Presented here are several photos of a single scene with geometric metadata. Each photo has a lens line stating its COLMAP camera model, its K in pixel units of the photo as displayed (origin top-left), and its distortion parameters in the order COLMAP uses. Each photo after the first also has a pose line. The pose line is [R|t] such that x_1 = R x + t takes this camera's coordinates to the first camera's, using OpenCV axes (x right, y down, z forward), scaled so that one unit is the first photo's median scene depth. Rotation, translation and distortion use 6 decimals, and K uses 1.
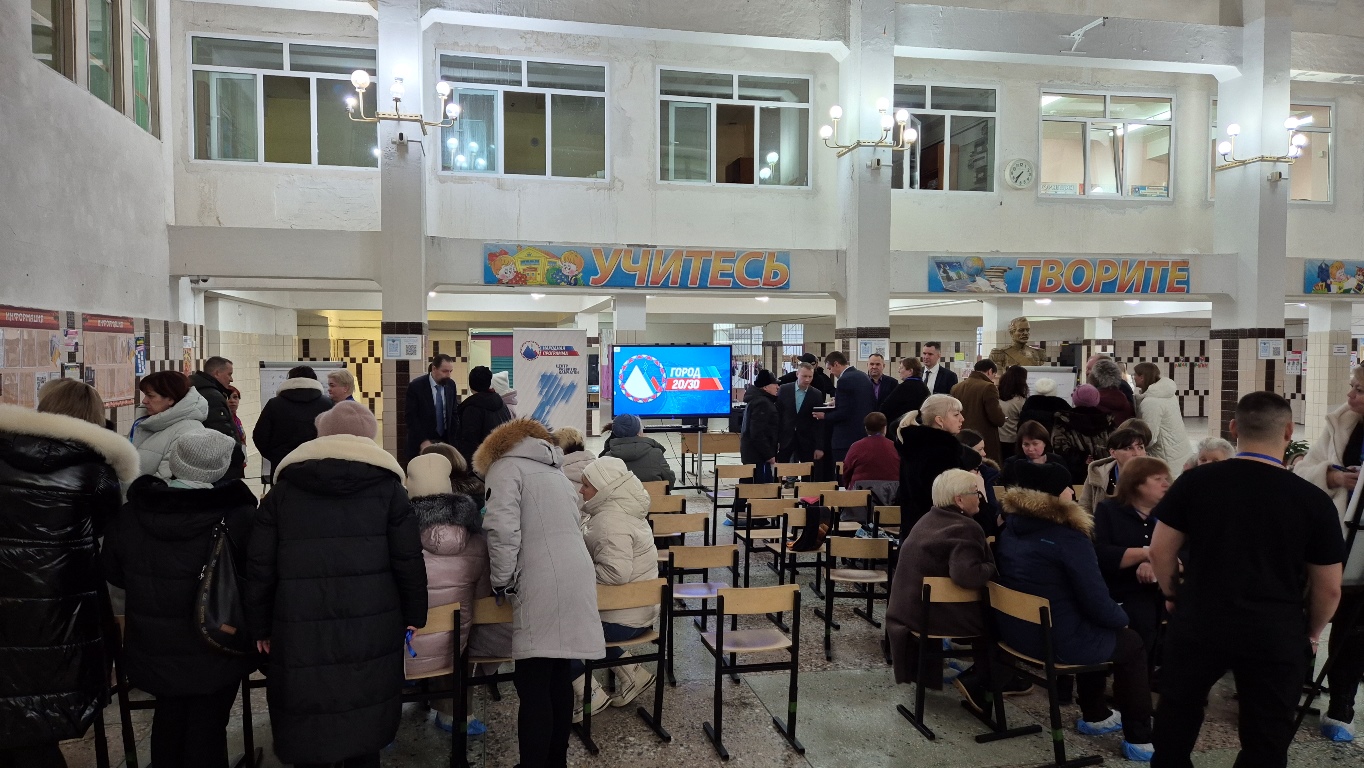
lens RADIAL K [[868.9, 0, 680.0], [0, 868.9, 382.0], [0, 0, 1]] dist [0.023156, -0.003821]
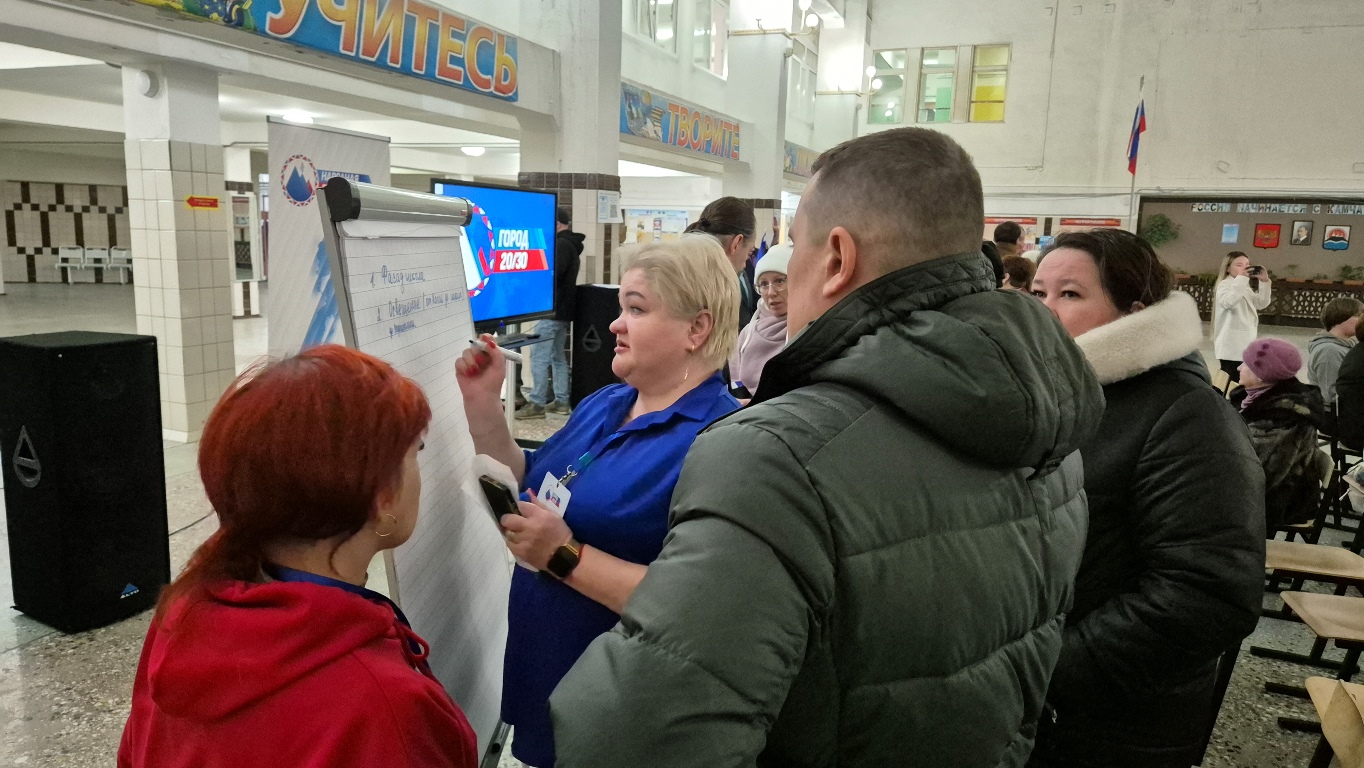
lens RADIAL K [[868.9, 0, 679.6], [0, 868.9, 376.6], [0, 0, 1]] dist [0.023156, -0.003821]
pose [[0.529778, -0.131855, 0.837825, -0.415239], [-0.009564, 0.986850, 0.161356, -0.014804], [-0.848083, -0.093495, 0.521550, 0.622860]]
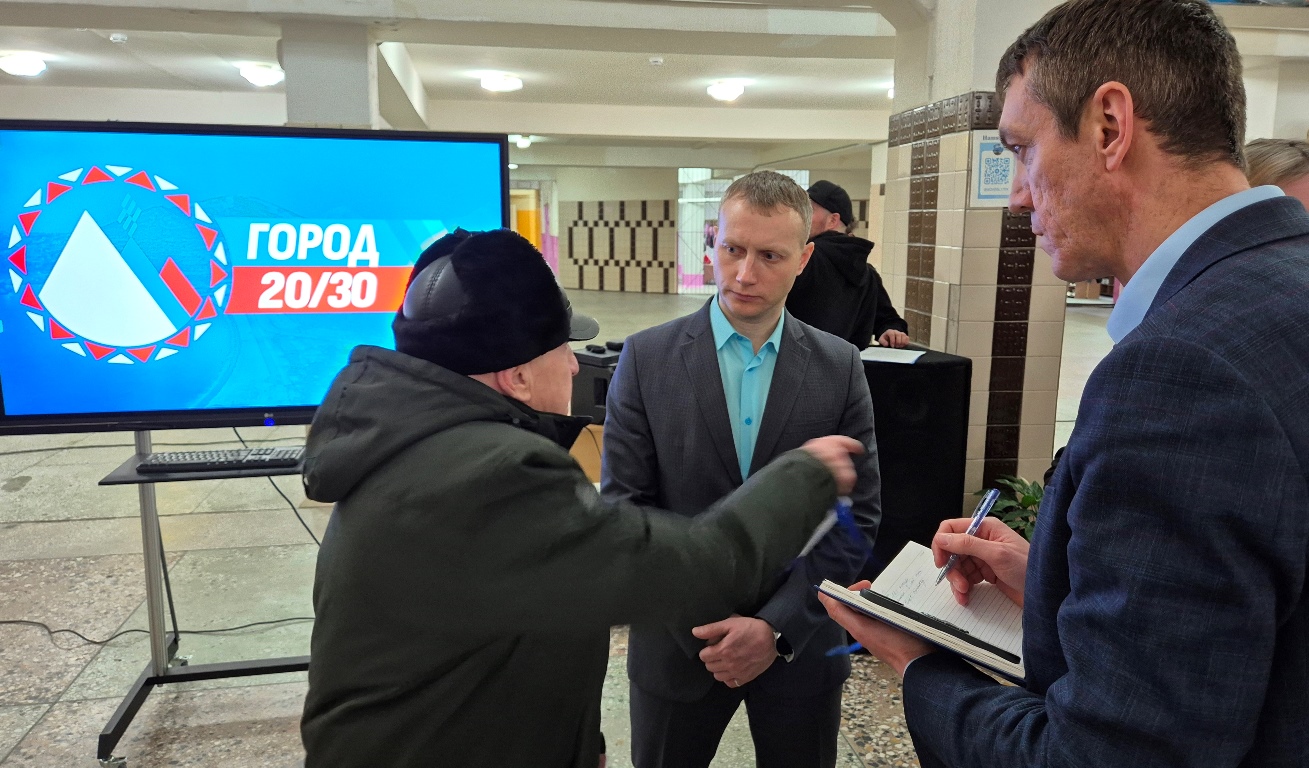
lens RADIAL K [[728.2, 0, 655.1], [0, 728.2, 380.6], [0, 0, 1]] dist [0.034380, 0.000496]
pose [[0.996522, 0.012020, -0.082460, 0.126016], [0.003329, 0.983009, 0.183526, -0.010470], [0.083265, -0.183163, 0.979550, 0.799297]]
